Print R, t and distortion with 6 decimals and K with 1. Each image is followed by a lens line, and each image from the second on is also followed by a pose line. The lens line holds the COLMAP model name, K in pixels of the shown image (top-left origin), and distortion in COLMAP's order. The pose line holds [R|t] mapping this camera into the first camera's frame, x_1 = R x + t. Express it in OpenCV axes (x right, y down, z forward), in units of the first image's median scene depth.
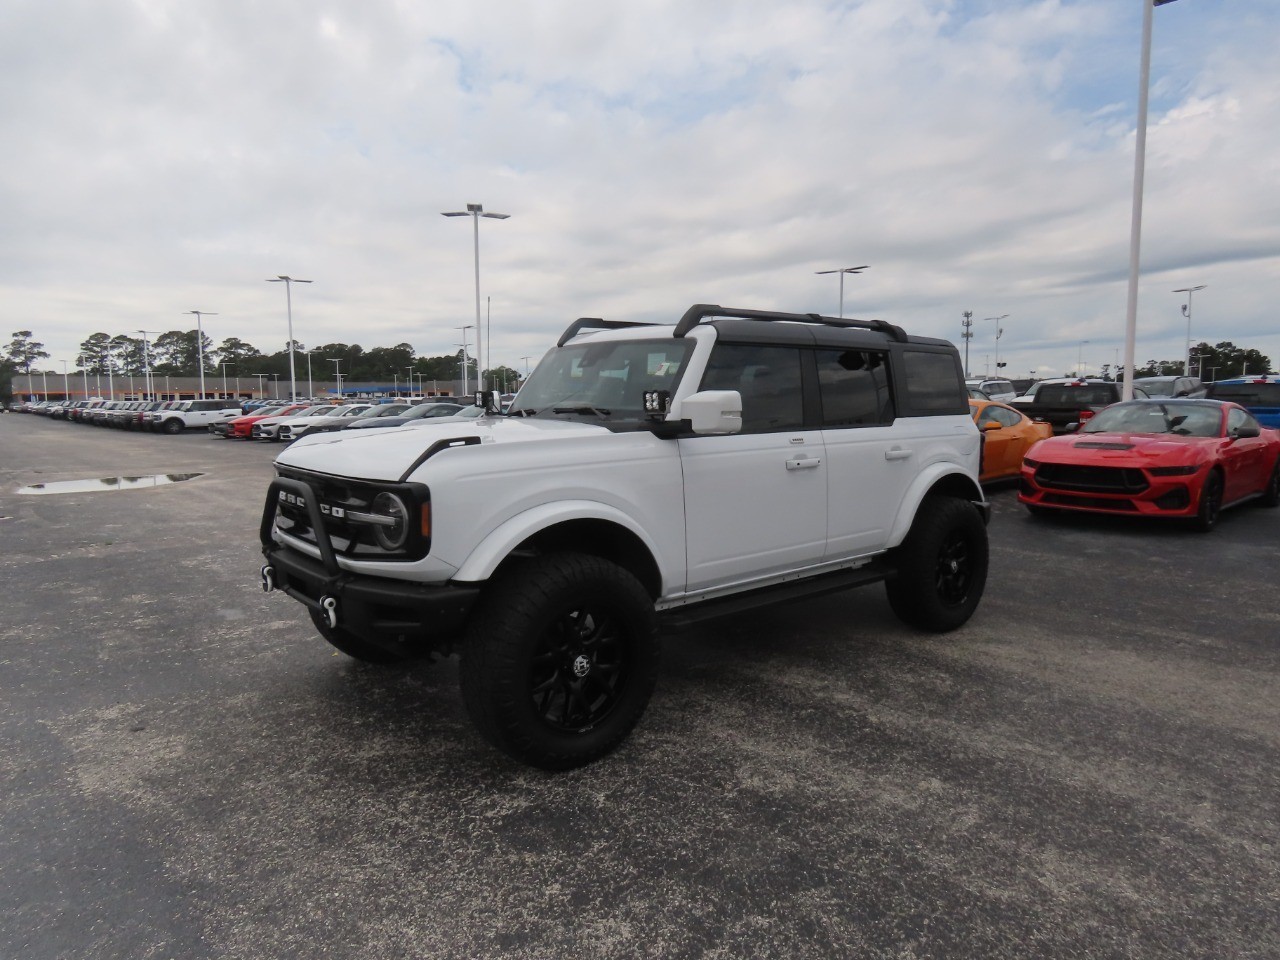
lens RADIAL K [[811.0, 0, 642.8], [0, 811.0, 478.2], [0, 0, 1]] dist [-0.007521, -0.002069]
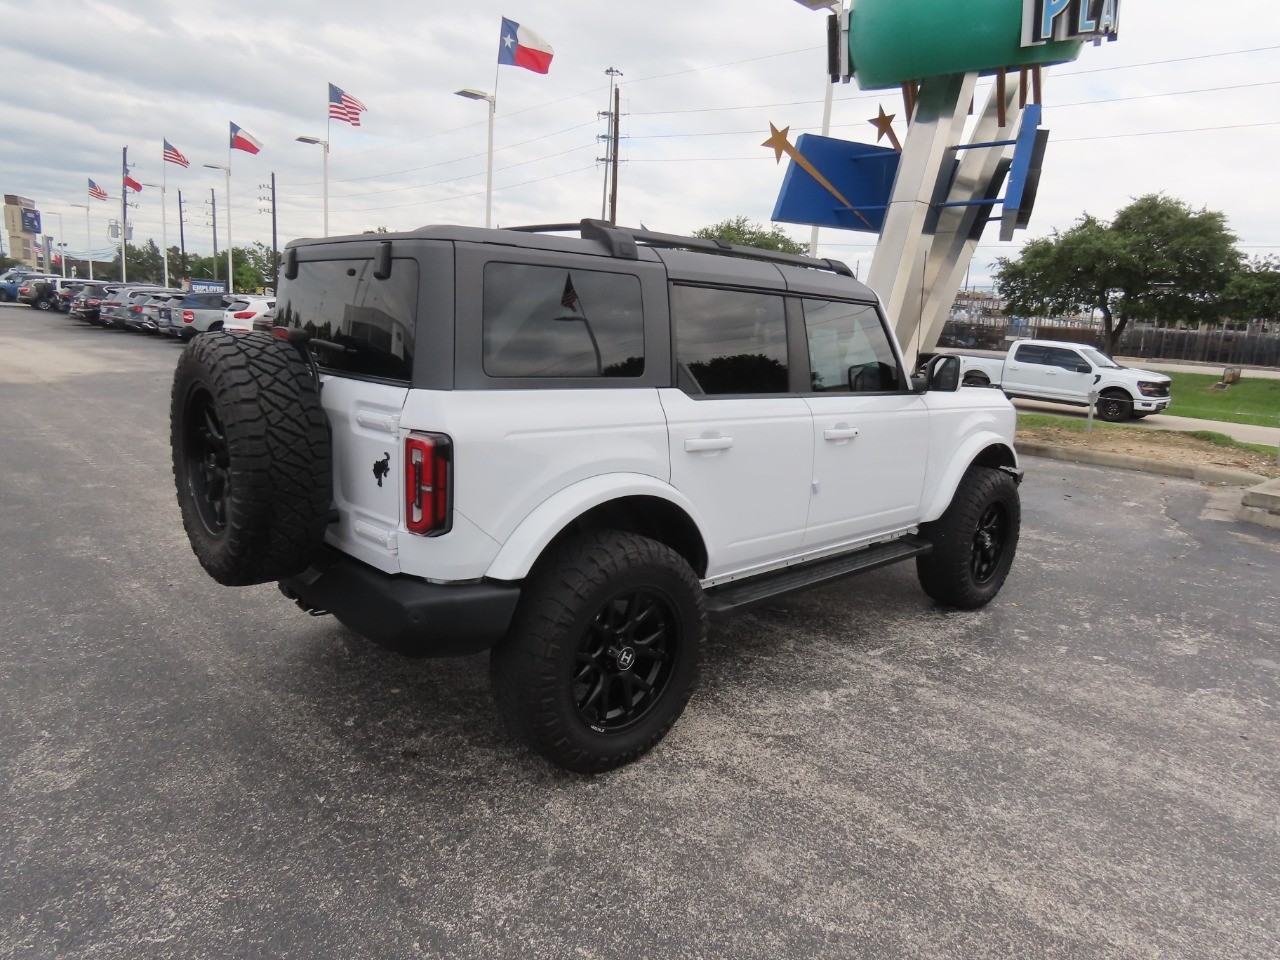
lens RADIAL K [[817.0, 0, 641.2], [0, 817.0, 480.7], [0, 0, 1]] dist [-0.003635, -0.000733]
pose [[-0.997943, -0.041235, -0.049093, 0.248384], [-0.053699, 0.955928, 0.288650, -0.320766], [0.035027, 0.290692, -0.956175, 2.816182]]
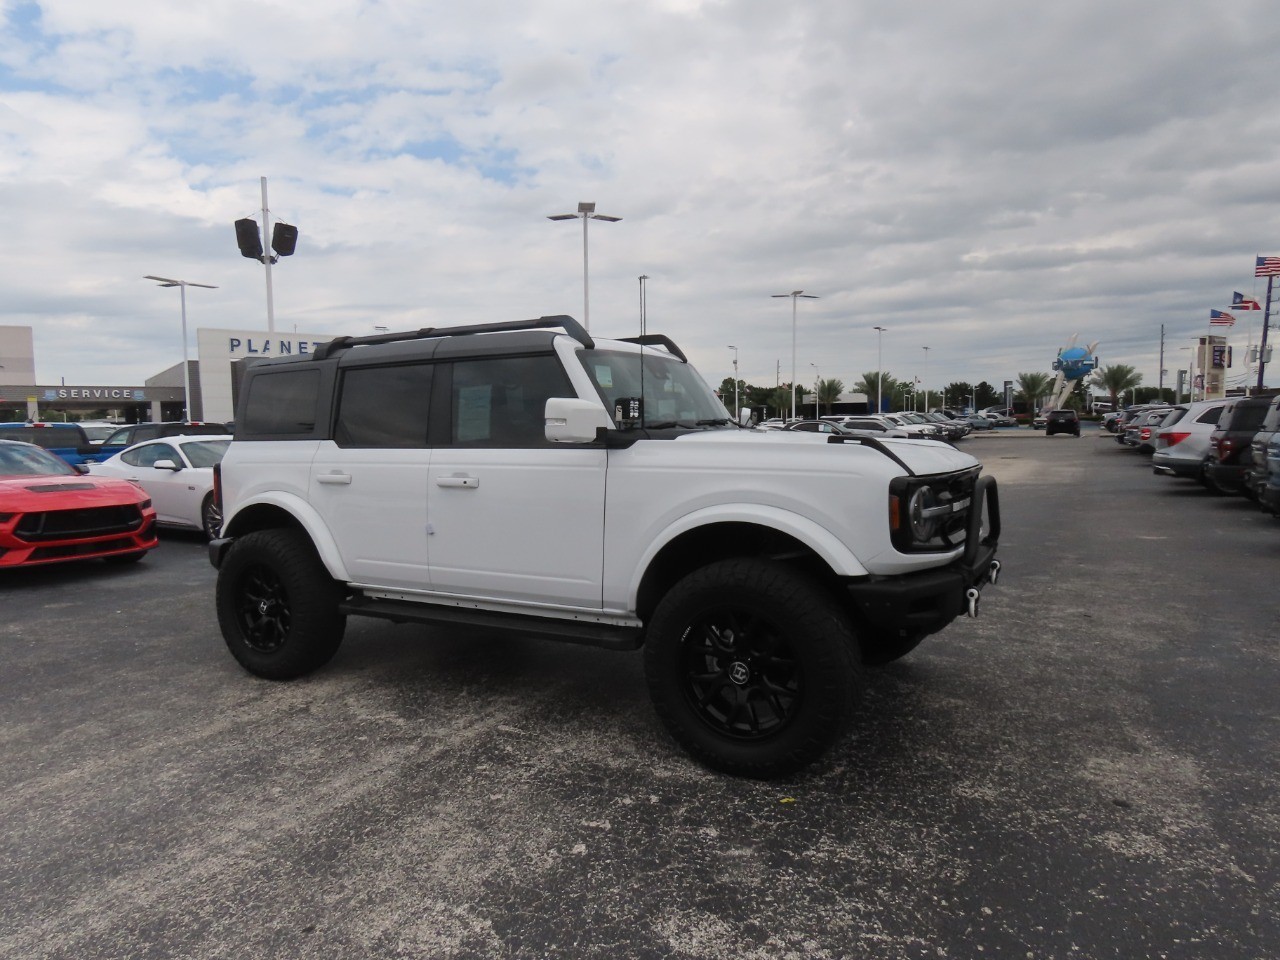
lens RADIAL K [[814.6, 0, 644.4], [0, 814.6, 477.7], [0, 0, 1]] dist [-0.005753, -0.000151]
pose [[-0.335966, -0.042403, 0.940919, -1.335136], [0.114776, 0.989698, 0.085584, -0.144321], [-0.934855, 0.136748, -0.327638, 1.831596]]
